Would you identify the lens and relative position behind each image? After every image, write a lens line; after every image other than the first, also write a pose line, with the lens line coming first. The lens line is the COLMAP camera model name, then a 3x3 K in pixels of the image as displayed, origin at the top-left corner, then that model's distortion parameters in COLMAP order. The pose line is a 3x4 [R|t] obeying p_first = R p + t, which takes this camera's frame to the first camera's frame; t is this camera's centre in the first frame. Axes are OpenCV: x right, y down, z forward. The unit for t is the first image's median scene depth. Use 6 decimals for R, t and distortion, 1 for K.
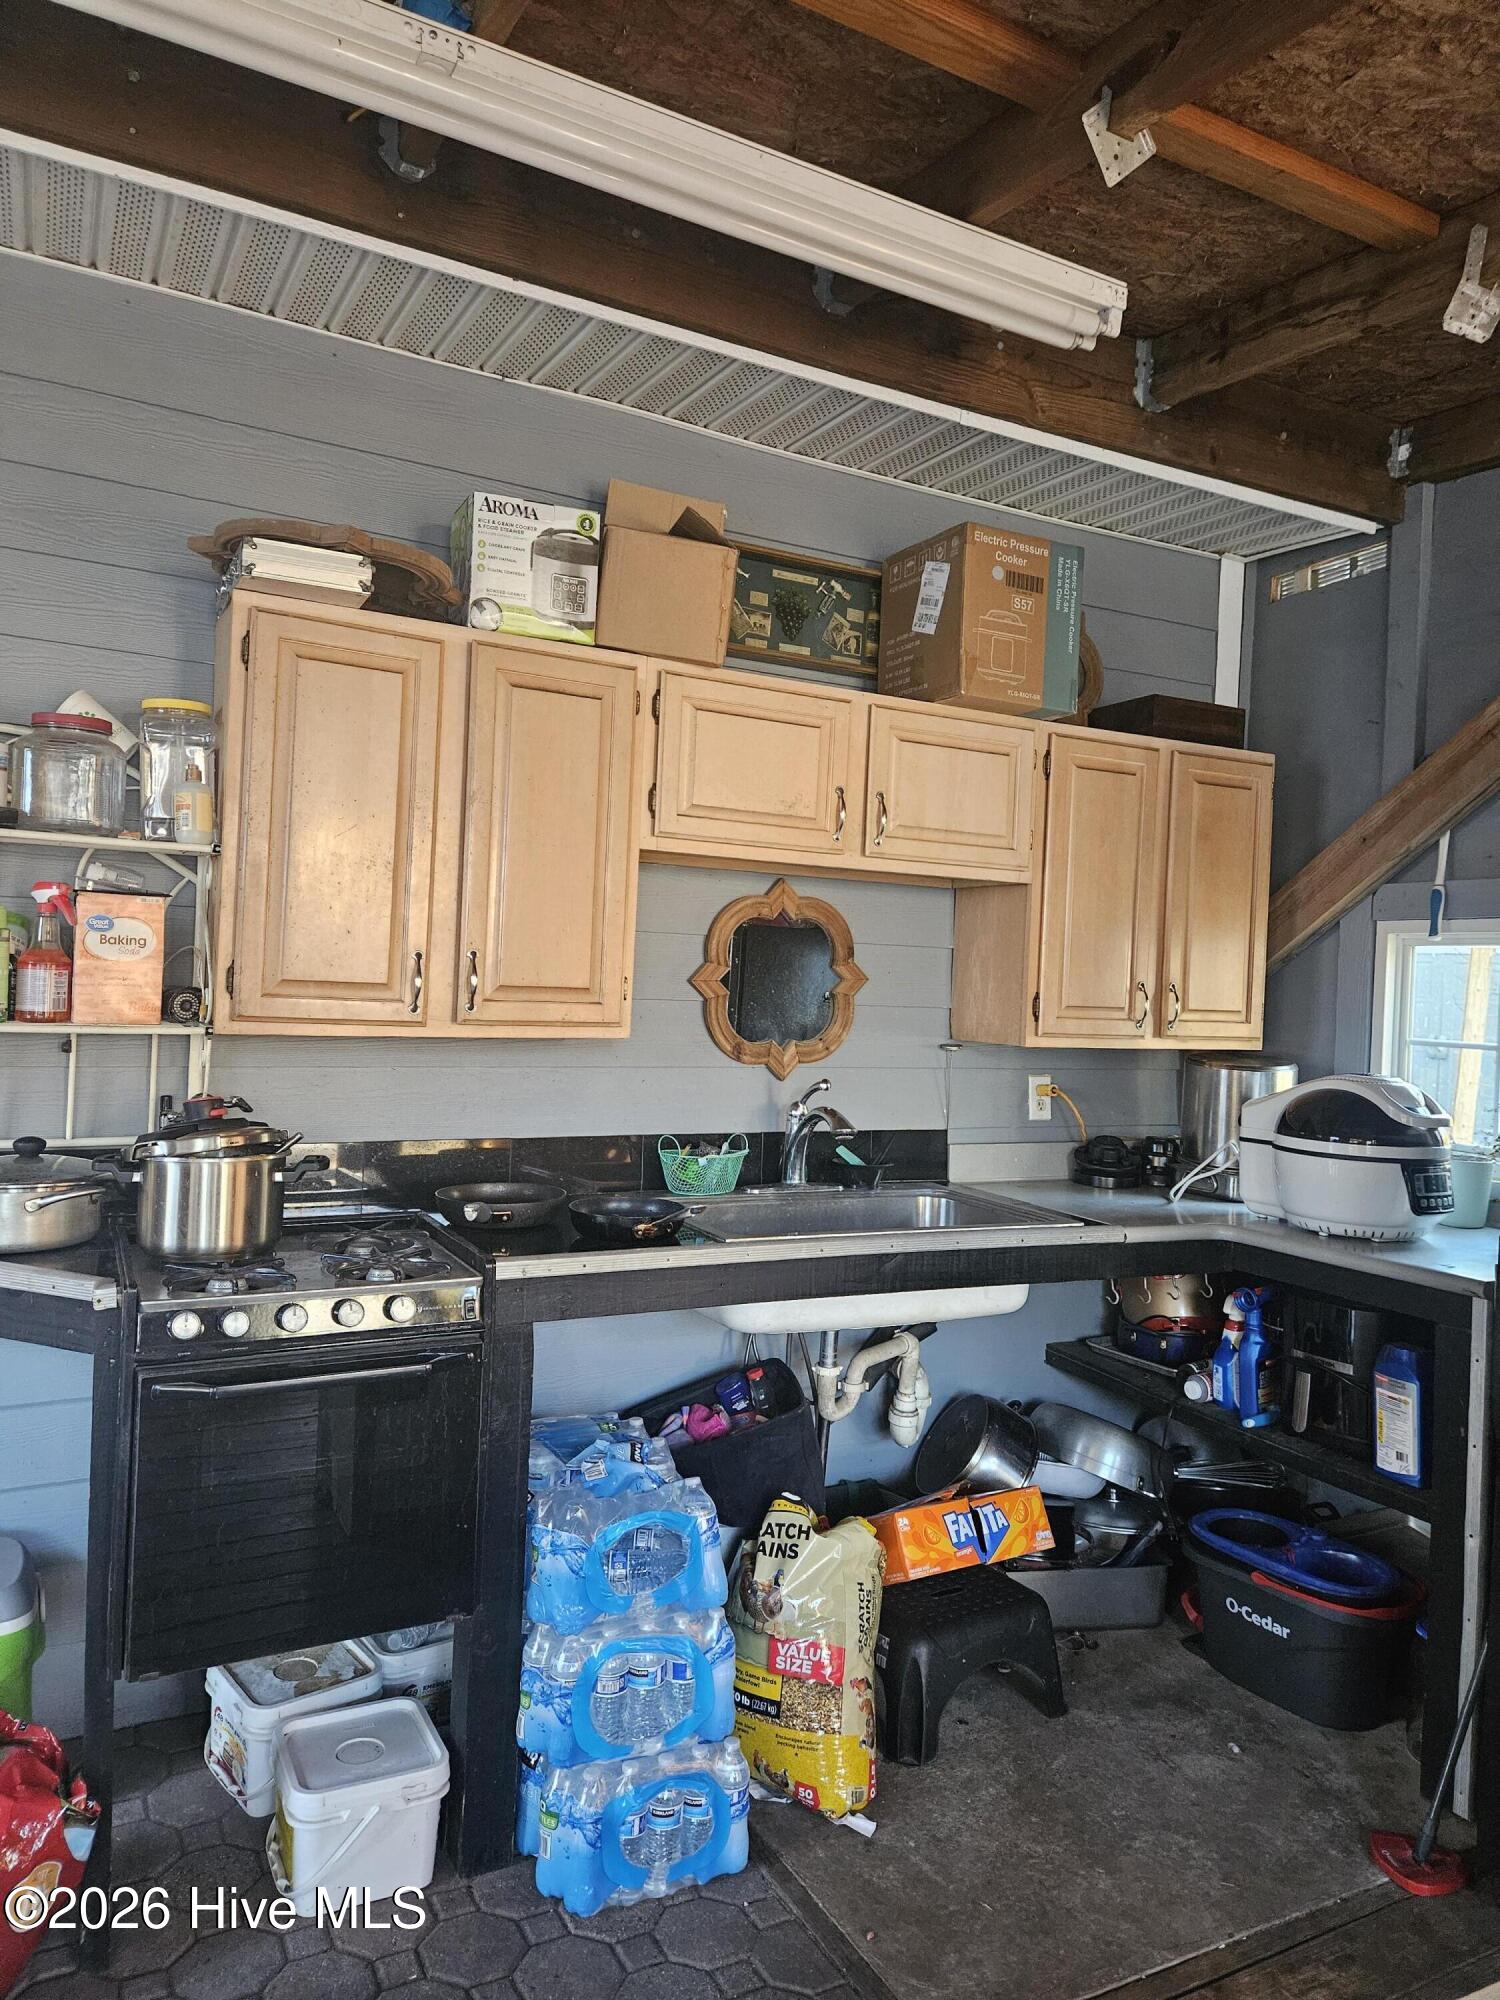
lens RADIAL K [[1341.4, 0, 750.0], [0, 1341.4, 1000.0], [0, 0, 1]] dist [0.083251, -0.095848]
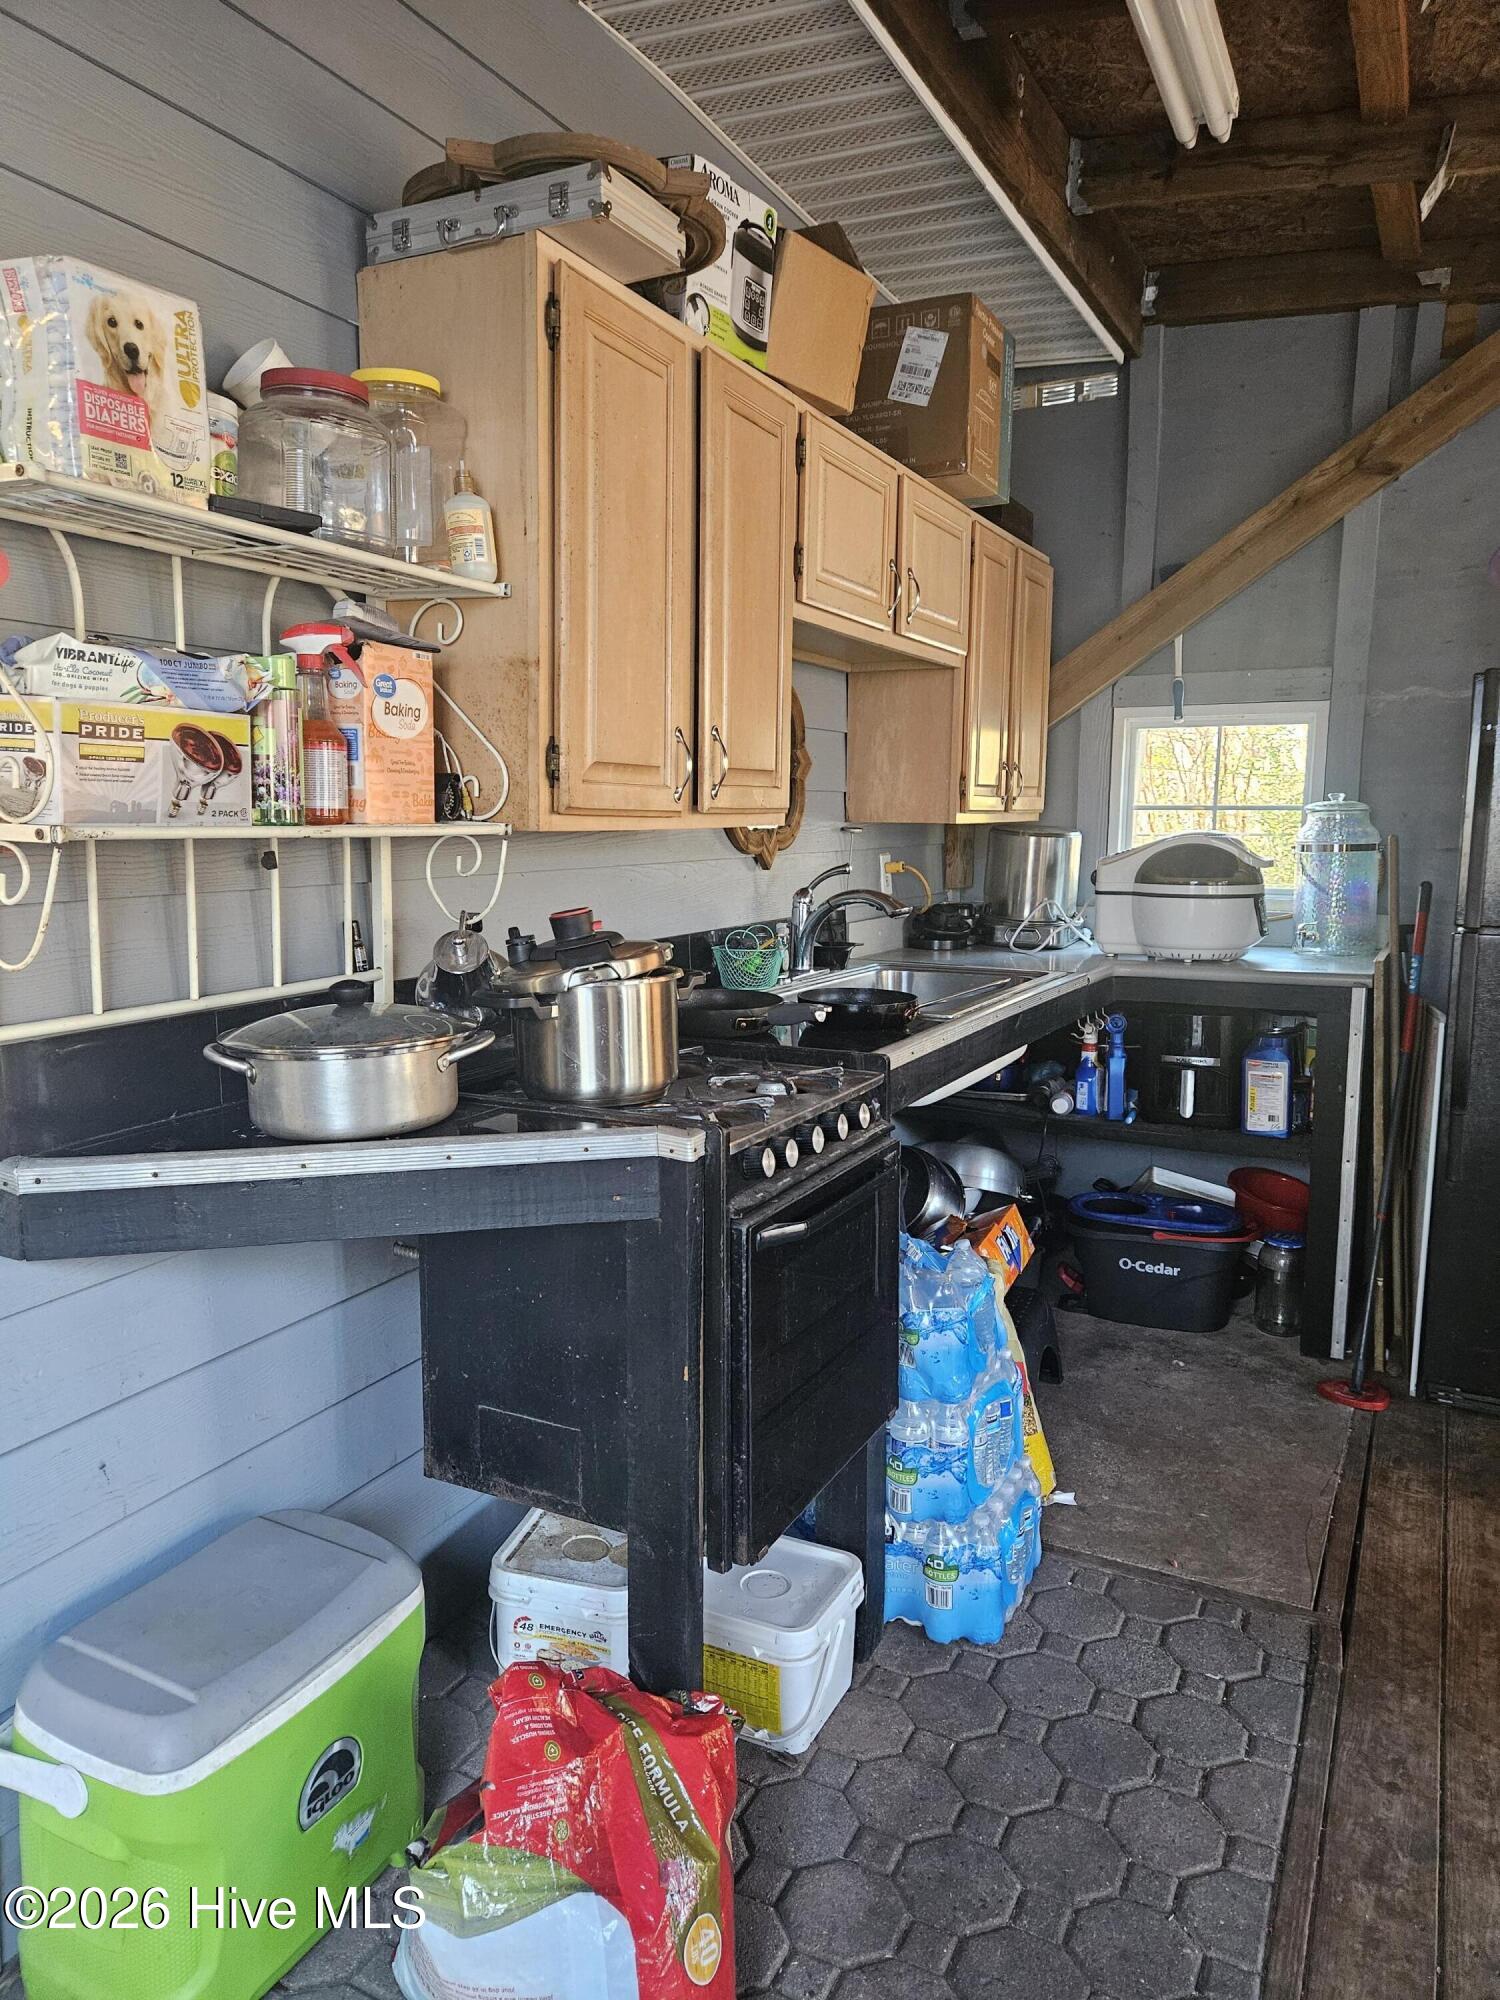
lens RADIAL K [[1339.1, 0, 750.0], [0, 1339.1, 1000.0], [0, 0, 1]] dist [0.049172, -0.046511]
pose [[0.818811, -0.115707, 0.562282, -0.622754], [0.034326, 0.987592, 0.153242, 0.005395], [-0.573036, -0.106176, 0.812623, 0.233403]]
